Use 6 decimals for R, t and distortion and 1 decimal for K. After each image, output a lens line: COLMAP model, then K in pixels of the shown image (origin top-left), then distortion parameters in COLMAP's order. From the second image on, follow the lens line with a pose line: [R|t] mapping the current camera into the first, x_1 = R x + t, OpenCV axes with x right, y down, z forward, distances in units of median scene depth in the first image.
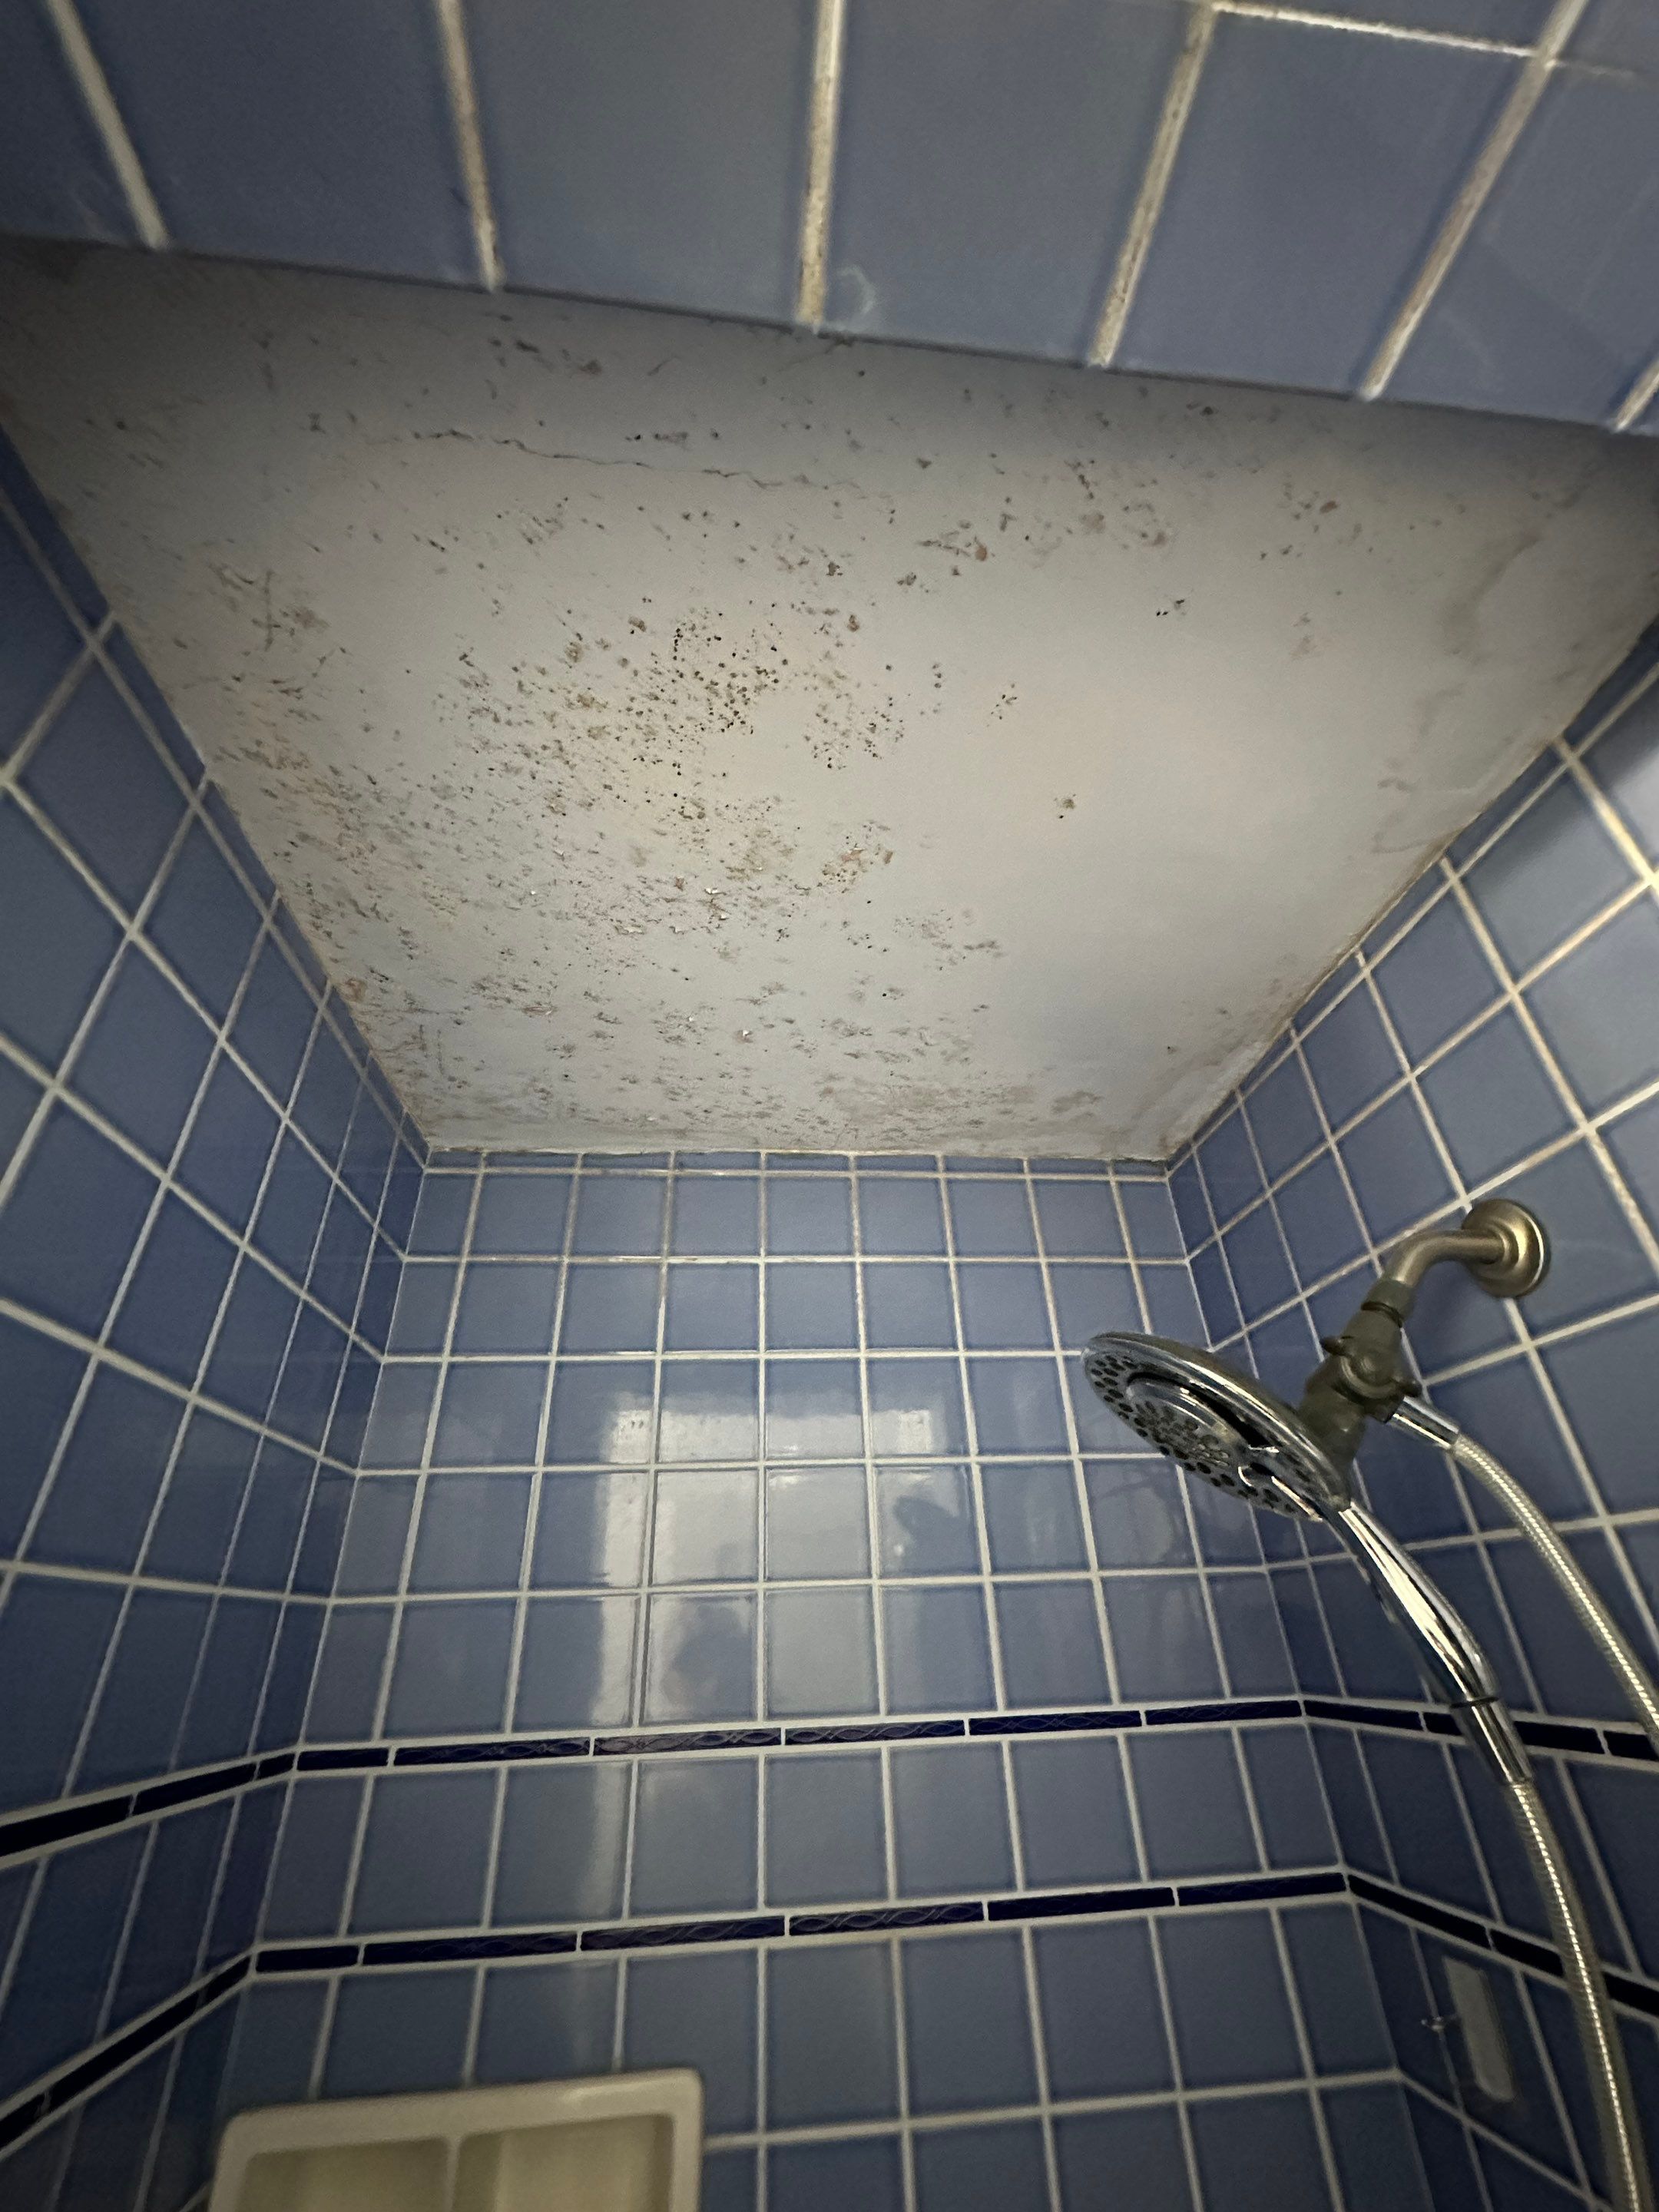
lens RADIAL K [[904.9, 0, 829.5], [0, 904.9, 1106.0], [0, 0, 1]] dist [-0.002451, -0.000062]
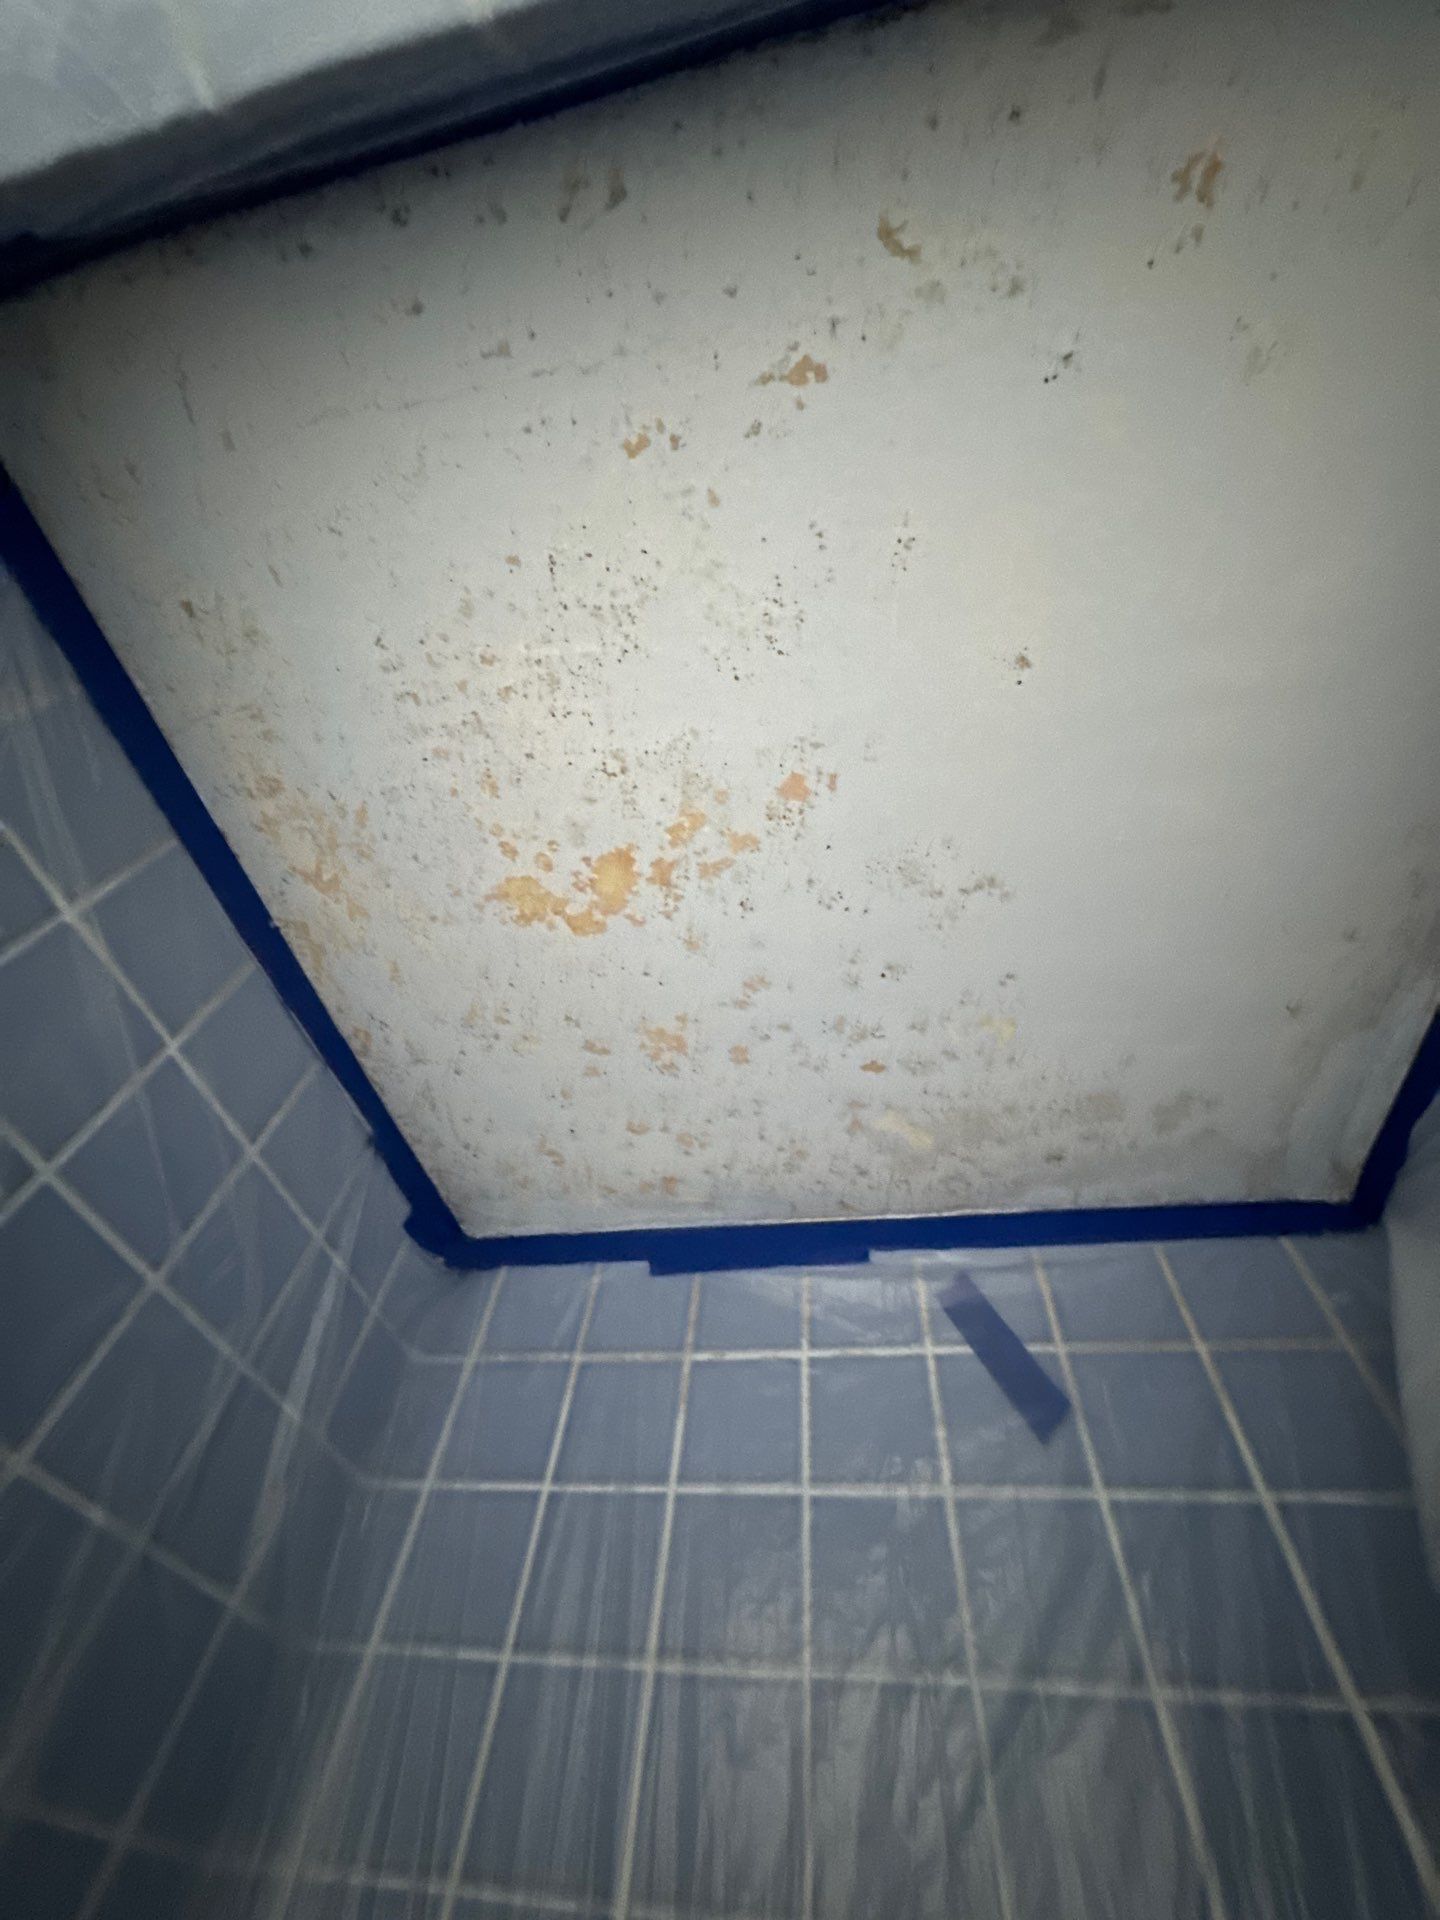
lens RADIAL K [[785.4, 0, 720.0], [0, 785.4, 960.0], [0, 0, 1]] dist [-0.002451, -0.000062]
pose [[0.951632, -0.160169, -0.262189, 0.098846], [0.039541, 0.910115, -0.412465, 0.147890], [0.304686, 0.382148, 0.872427, 0.262270]]
